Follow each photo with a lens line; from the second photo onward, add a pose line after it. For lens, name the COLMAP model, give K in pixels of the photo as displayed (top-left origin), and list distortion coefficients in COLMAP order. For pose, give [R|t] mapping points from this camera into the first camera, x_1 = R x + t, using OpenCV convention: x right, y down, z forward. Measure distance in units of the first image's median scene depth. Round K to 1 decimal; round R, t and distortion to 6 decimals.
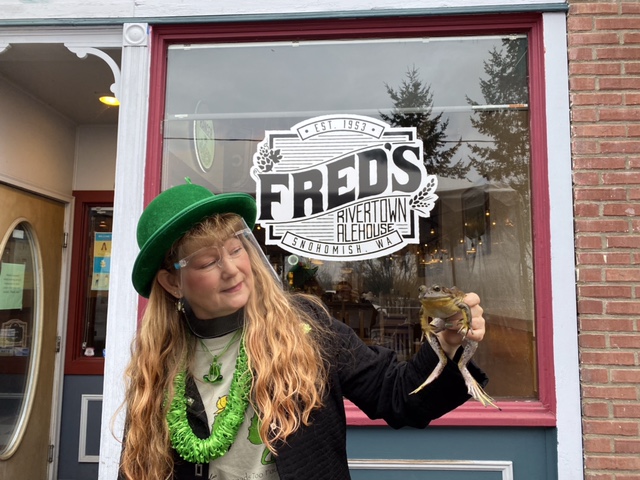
lens RADIAL K [[484.2, 0, 320.0], [0, 484.2, 240.0], [0, 0, 1]] dist [0.038509, -0.007146]
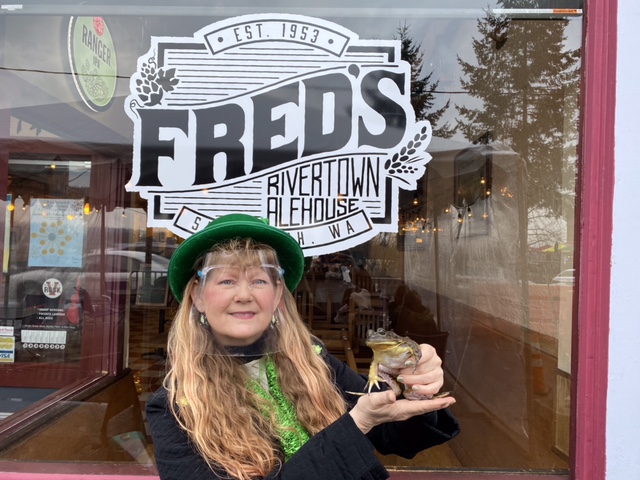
lens RADIAL K [[484.2, 0, 320.0], [0, 484.2, 240.0], [0, 0, 1]] dist [0.038509, -0.007146]
pose [[0.999018, 0.026279, 0.035673, 0.081645], [-0.029096, 0.996297, 0.080901, -0.029735], [-0.033415, -0.081859, 0.996084, 0.378608]]
